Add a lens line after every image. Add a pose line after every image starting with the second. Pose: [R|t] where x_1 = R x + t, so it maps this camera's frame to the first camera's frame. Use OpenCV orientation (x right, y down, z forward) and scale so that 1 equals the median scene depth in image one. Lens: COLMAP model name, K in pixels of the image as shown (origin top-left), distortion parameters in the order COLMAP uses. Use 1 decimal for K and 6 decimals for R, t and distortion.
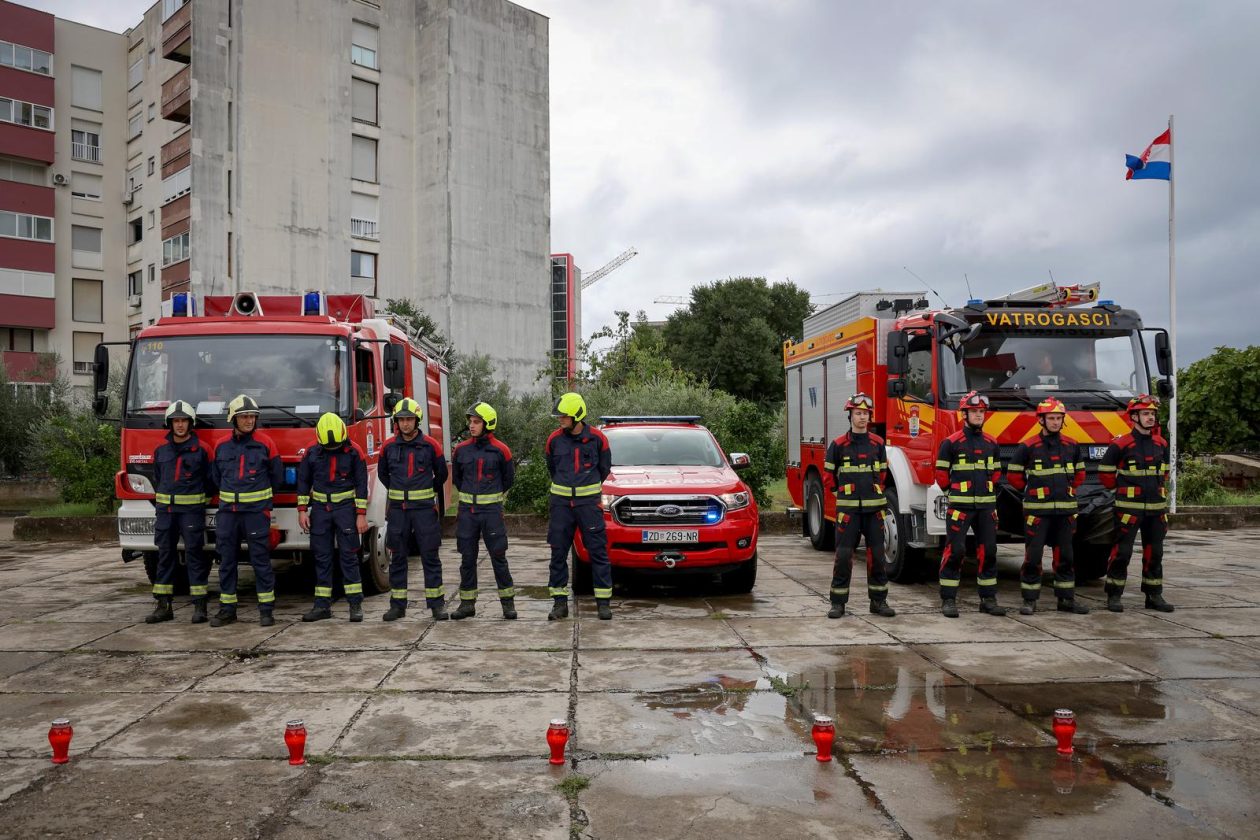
lens RADIAL K [[964.7, 0, 623.1], [0, 964.7, 459.3], [0, 0, 1]] dist [-0.068687, 0.064910]
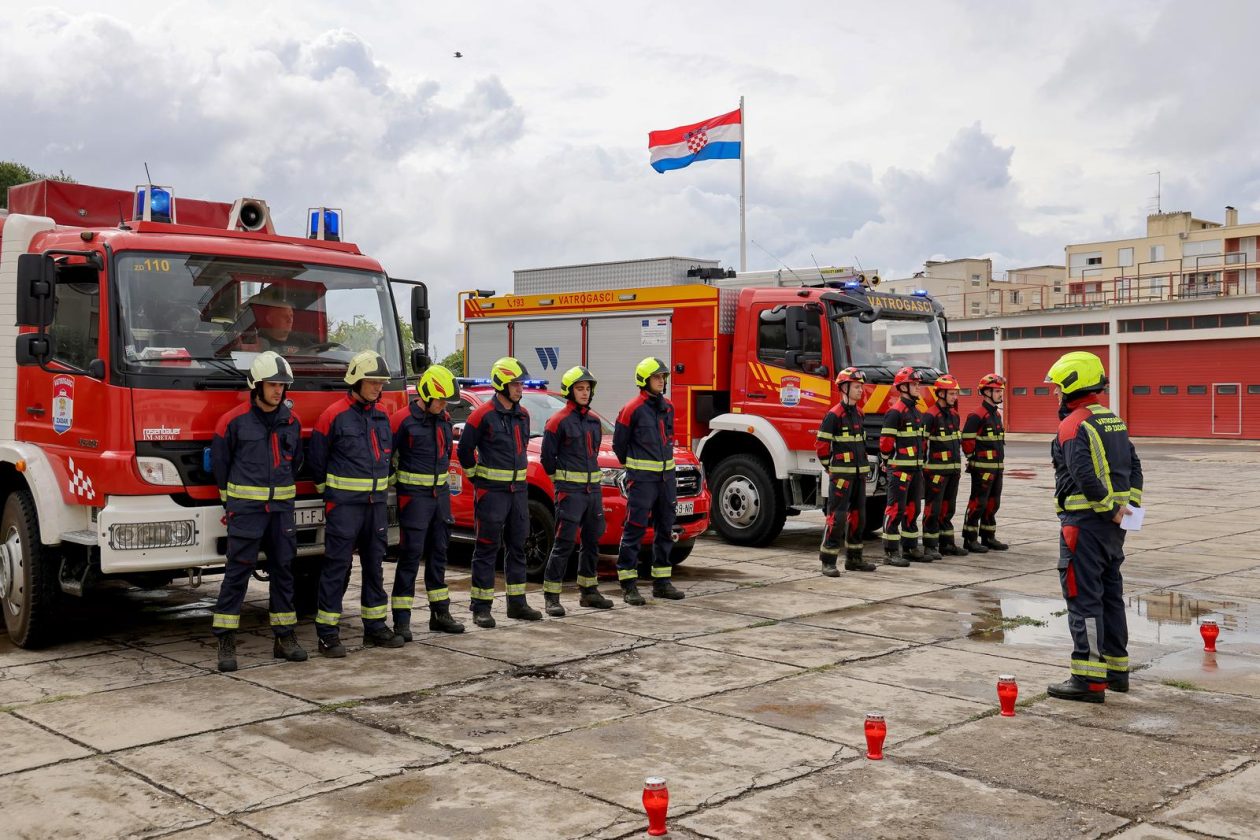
lens RADIAL K [[1229.1, 0, 654.3], [0, 1229.1, 419.4], [0, 0, 1]] dist [0.050245, 0.008741]
pose [[0.738498, -0.000497, 0.674255, -0.848194], [0.001491, 0.999998, -0.000896, -0.009282], [-0.674254, 0.001666, 0.738498, 0.121420]]
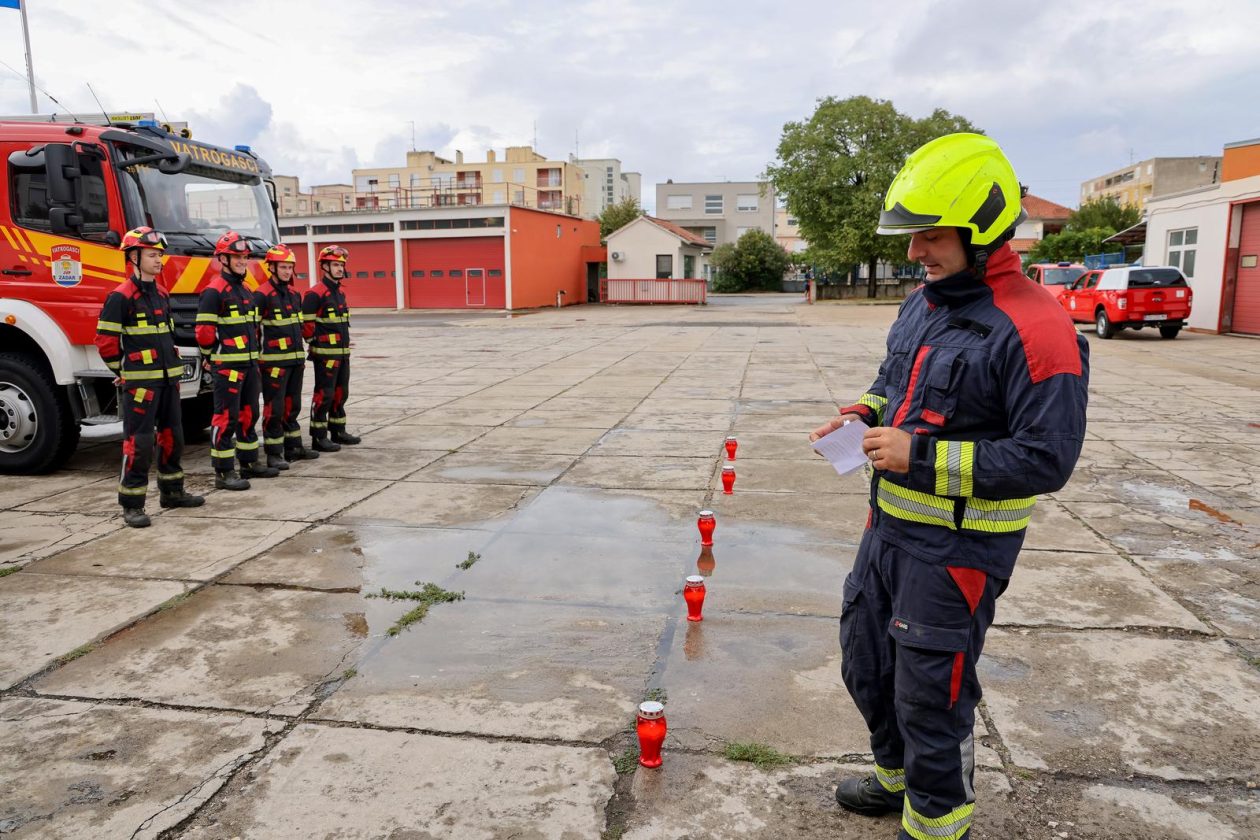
lens RADIAL K [[868.5, 0, 647.5], [0, 868.5, 422.5], [0, 0, 1]] dist [-0.129259, 0.085757]
pose [[0.182403, -0.149347, 0.971815, -0.340021], [0.012733, 0.988672, 0.149548, -0.010294], [-0.983141, -0.014904, 0.182239, 0.482513]]
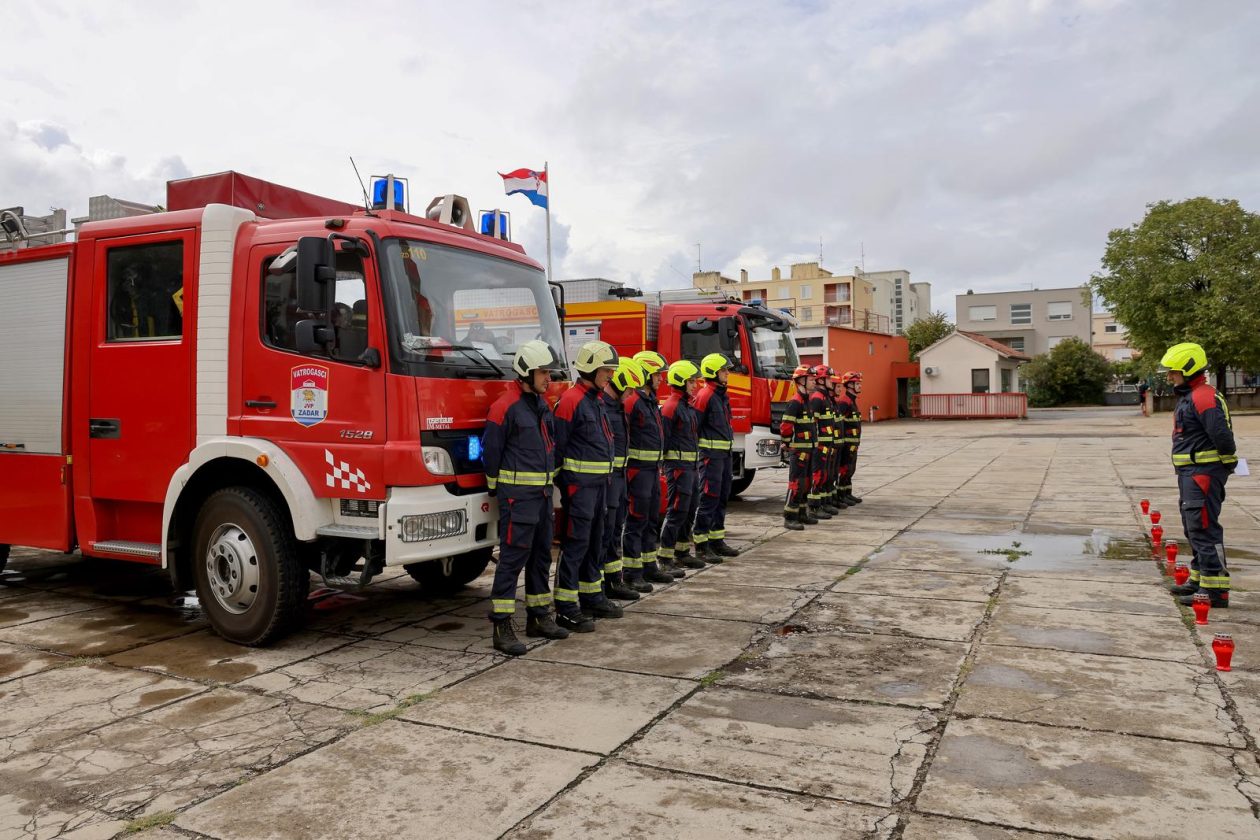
lens RADIAL K [[911.2, 0, 625.8], [0, 911.2, 406.7], [0, 0, 1]] dist [-0.060694, 0.042646]
pose [[0.488736, -0.003433, 0.872425, -1.008399], [0.022970, 0.999696, -0.008934, -0.002964], [-0.872129, 0.024406, 0.488666, 0.581105]]
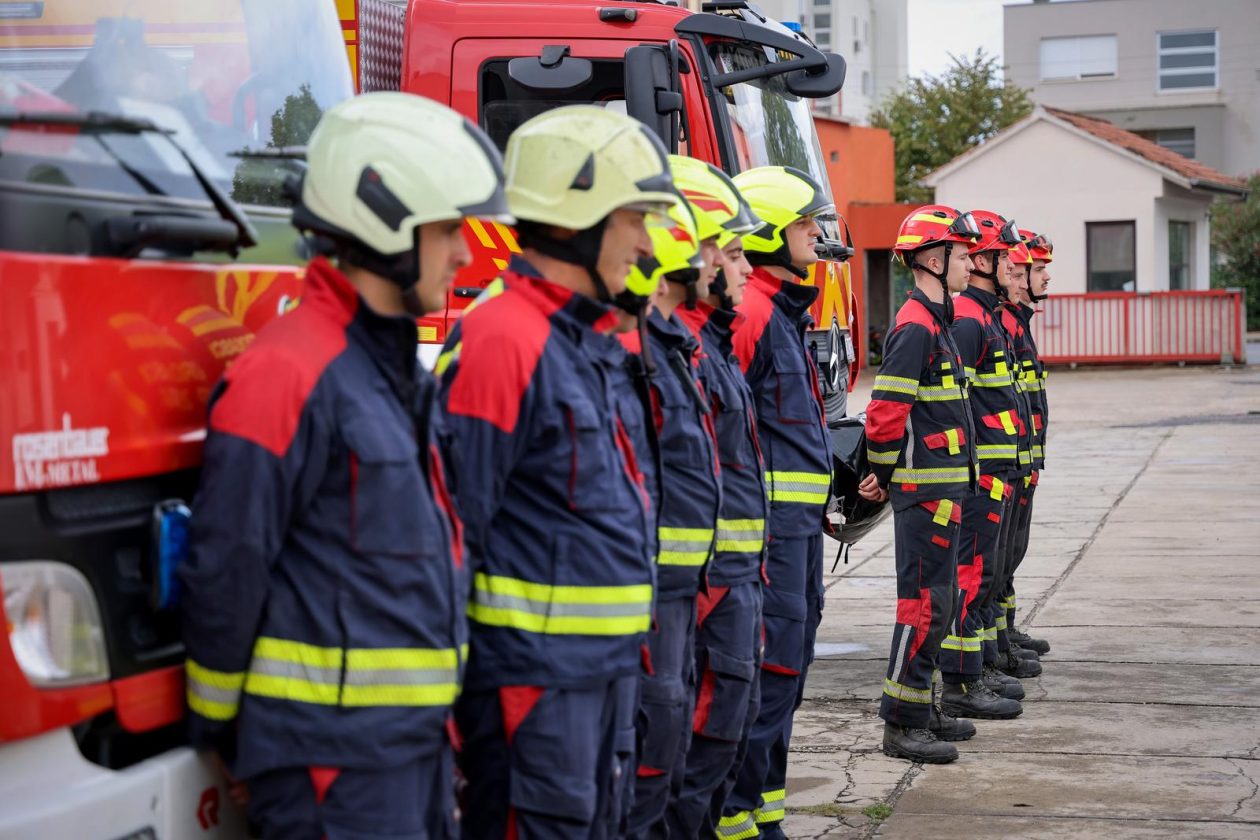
lens RADIAL K [[2742.0, 0, 630.9], [0, 2742.0, 420.4], [0, 0, 1]] dist [0.002472, 2.884325]
pose [[0.278432, -0.036567, 0.959760, -0.911792], [0.036230, 0.998964, 0.027550, -0.014130], [-0.959773, 0.027101, 0.279468, 0.792160]]
